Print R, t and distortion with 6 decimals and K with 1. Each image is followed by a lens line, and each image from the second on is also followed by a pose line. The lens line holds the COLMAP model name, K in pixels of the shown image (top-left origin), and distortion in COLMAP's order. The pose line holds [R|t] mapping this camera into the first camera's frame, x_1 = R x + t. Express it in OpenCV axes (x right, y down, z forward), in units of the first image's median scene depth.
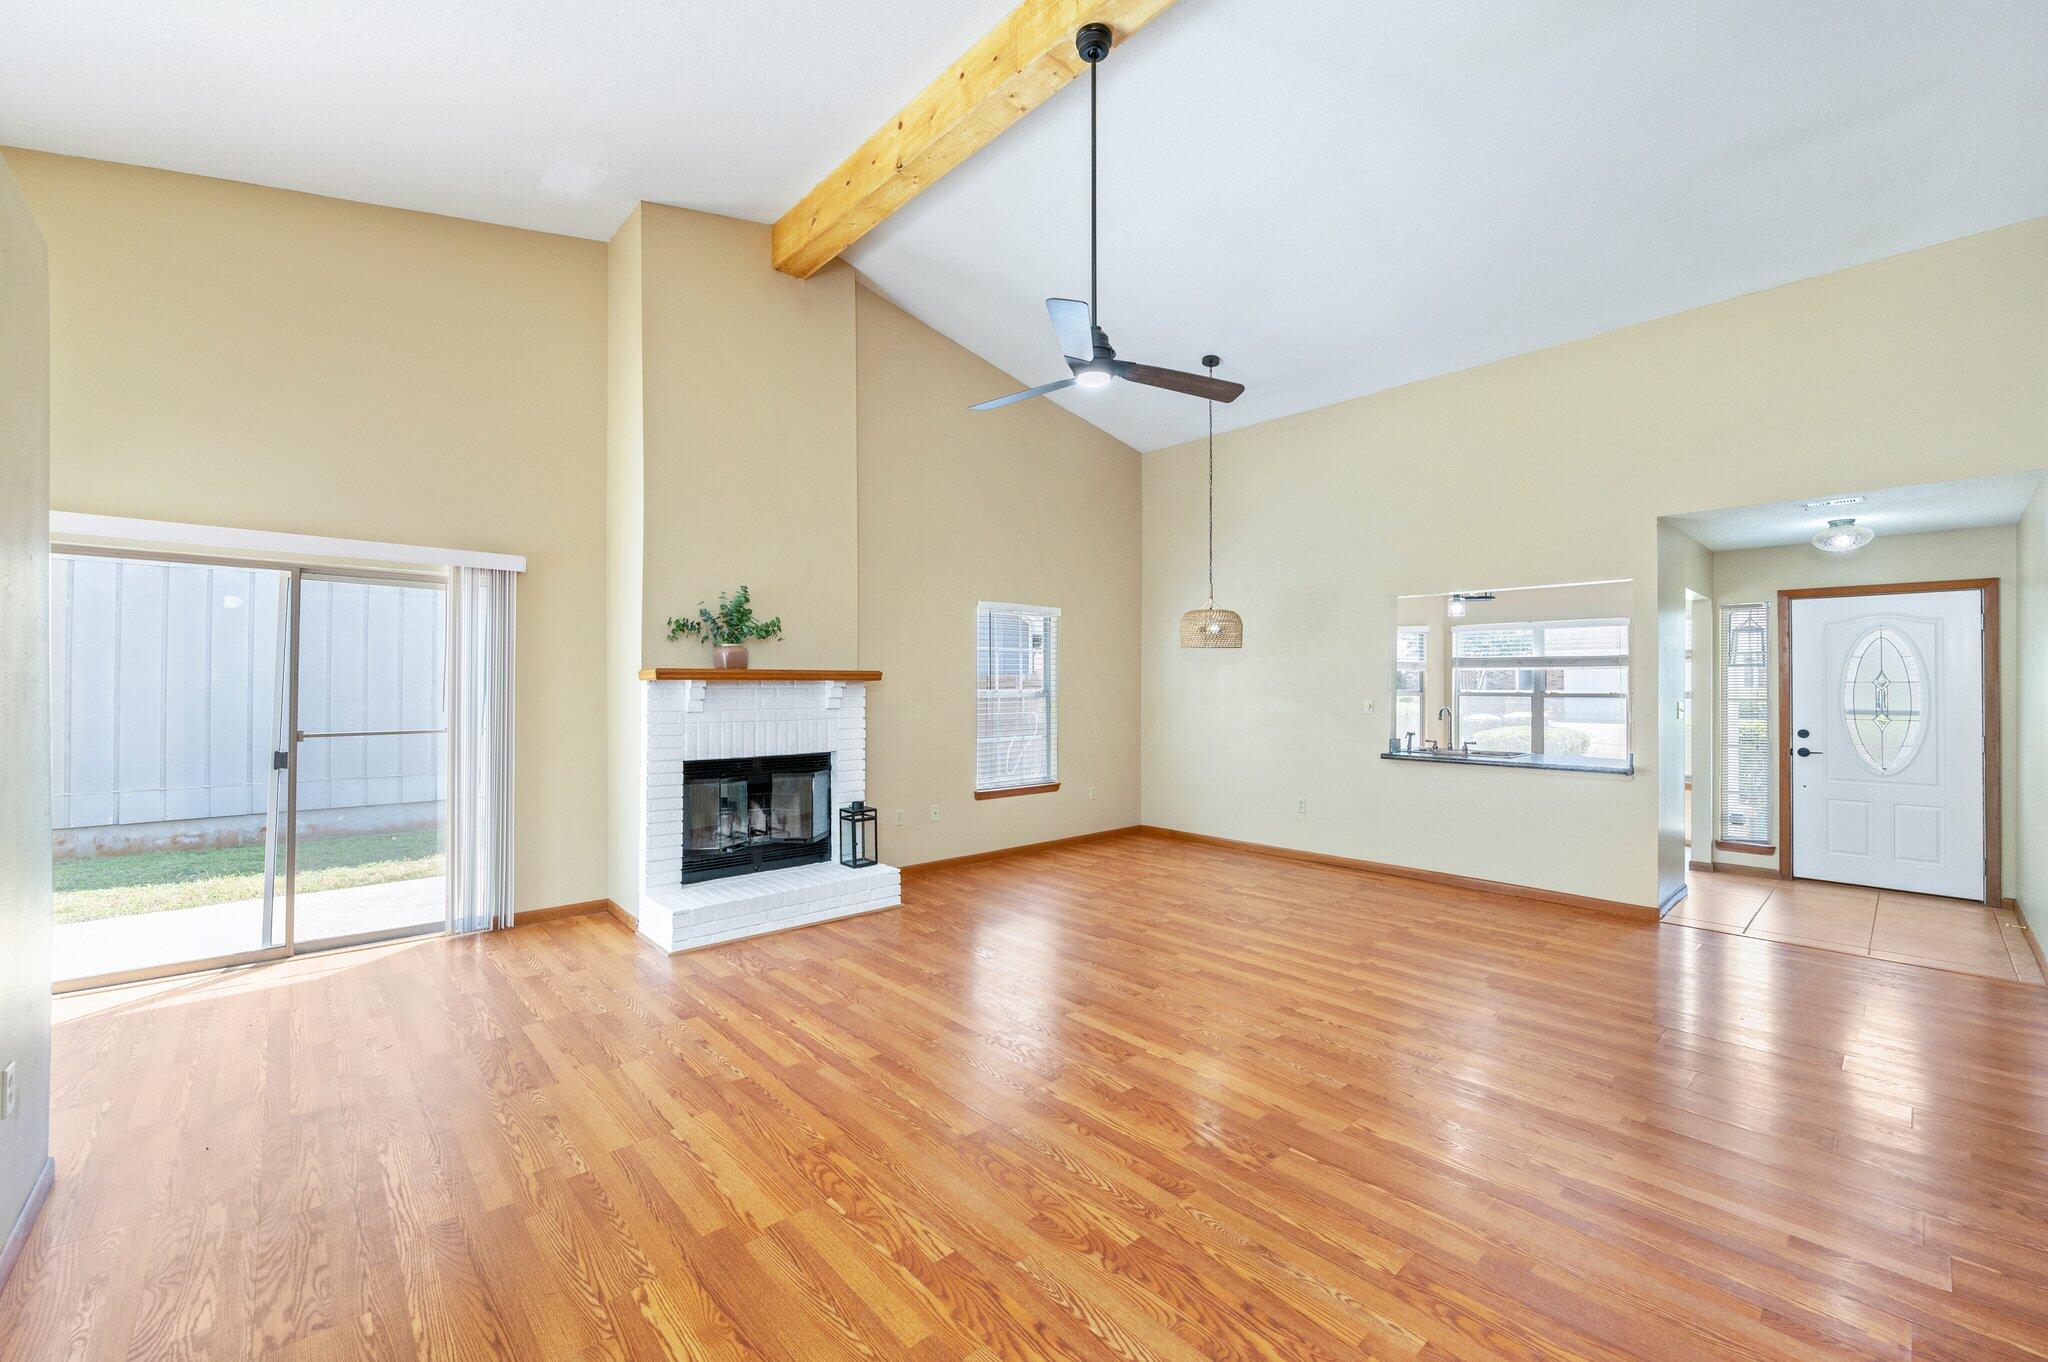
lens RADIAL K [[806.3, 0, 1039.8], [0, 806.3, 684.2], [0, 0, 1]] dist [-0.001347, -0.000182]
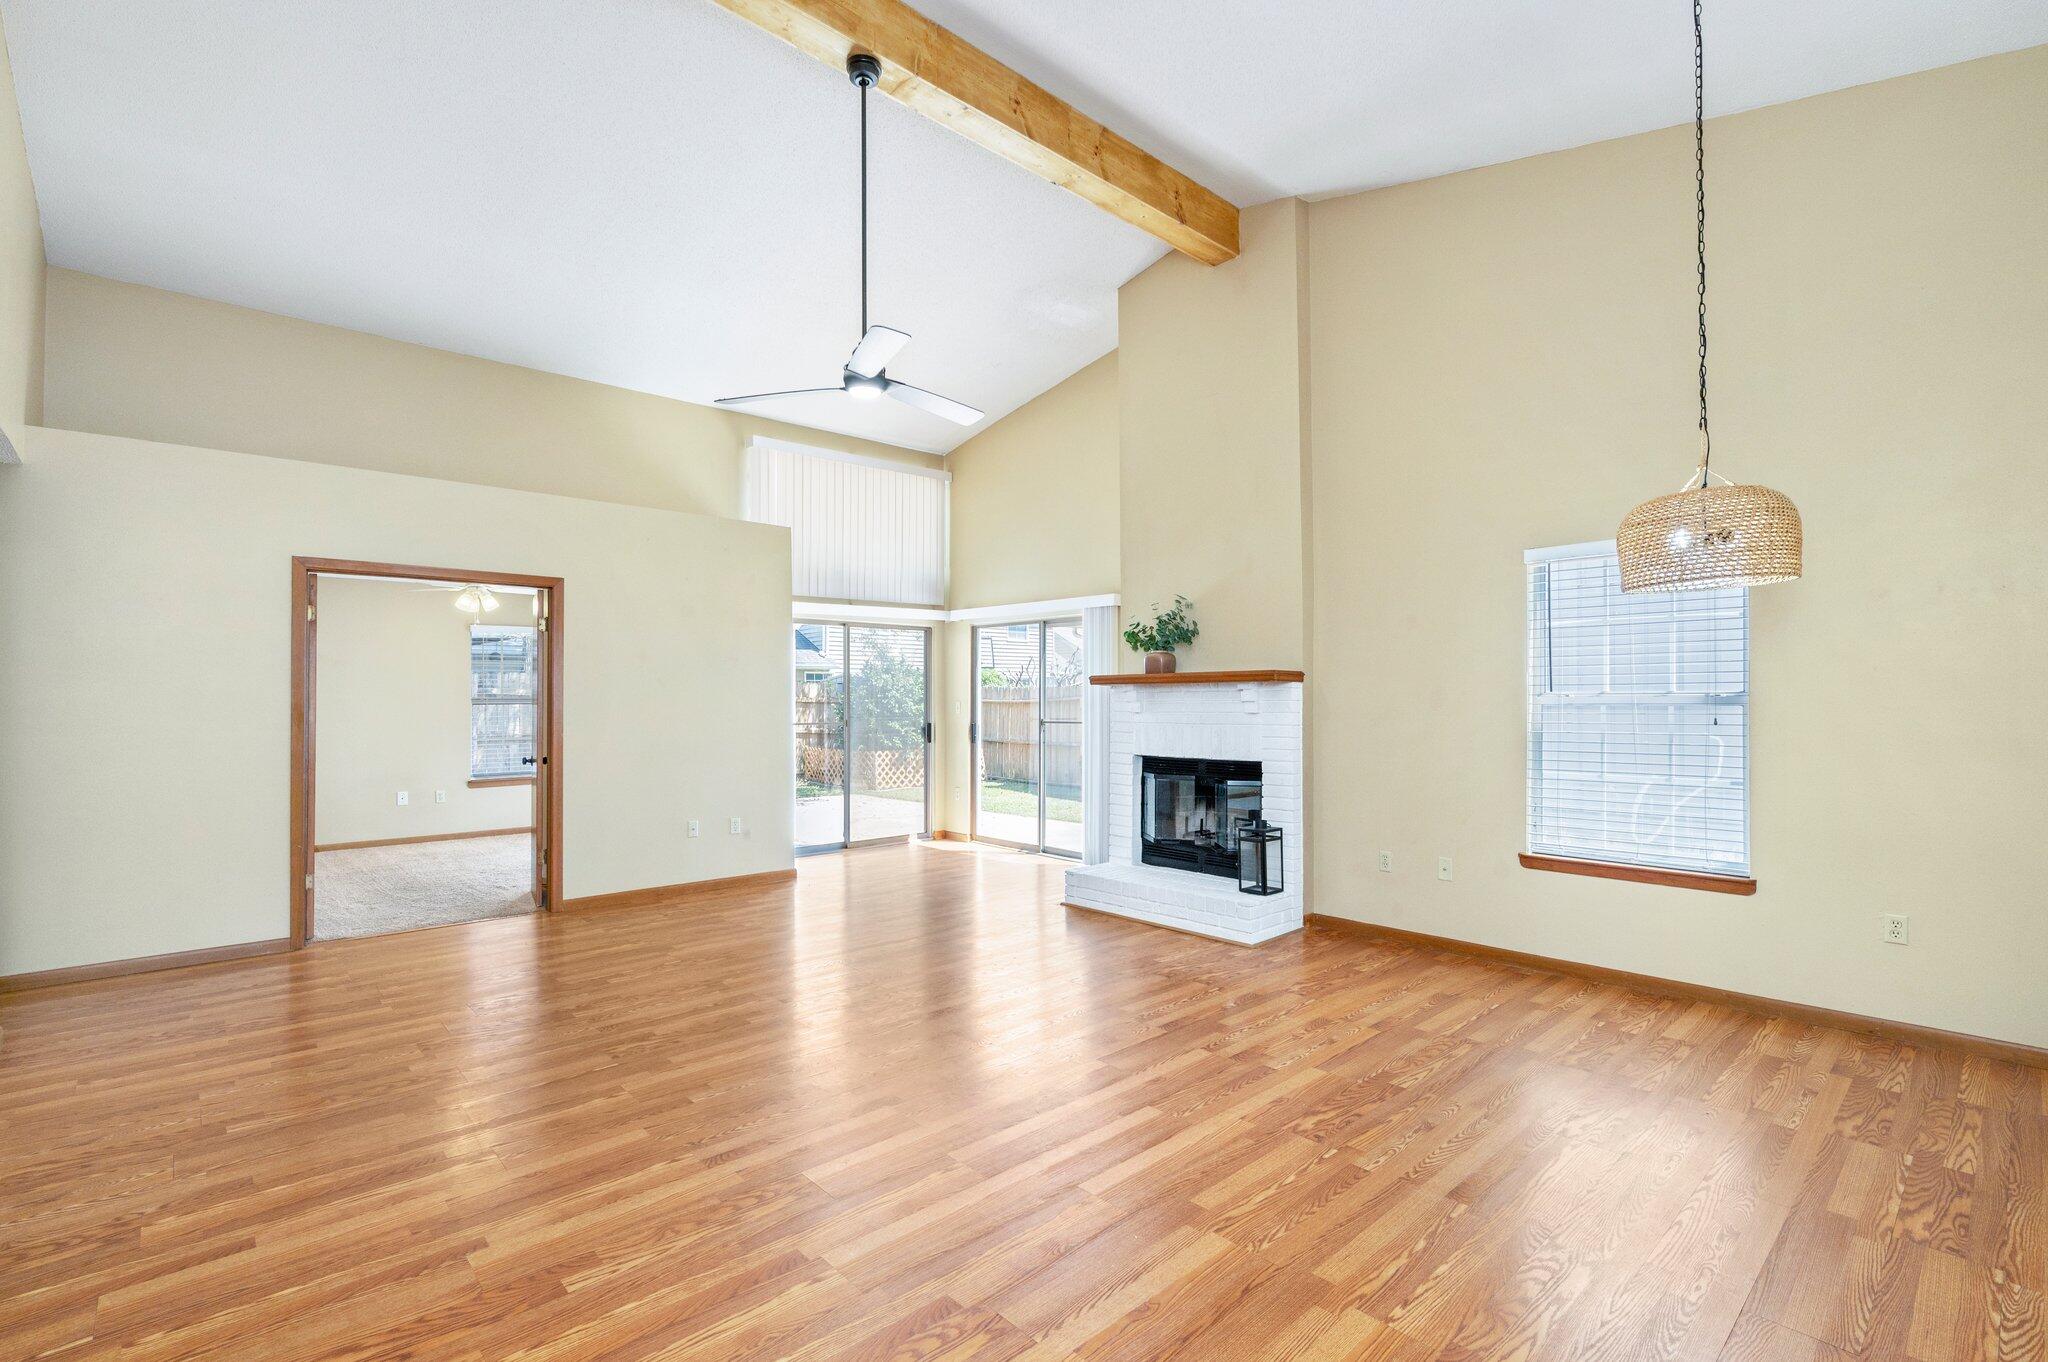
lens RADIAL K [[938.9, 0, 1026.0], [0, 938.9, 694.2], [0, 0, 1]] dist [-0.003908, -0.000486]
pose [[-0.001001, -0.005940, -0.999982, 0.856799], [0.006256, 0.999963, -0.005946, 0.014772], [0.999980, -0.006262, -0.000964, 0.804223]]
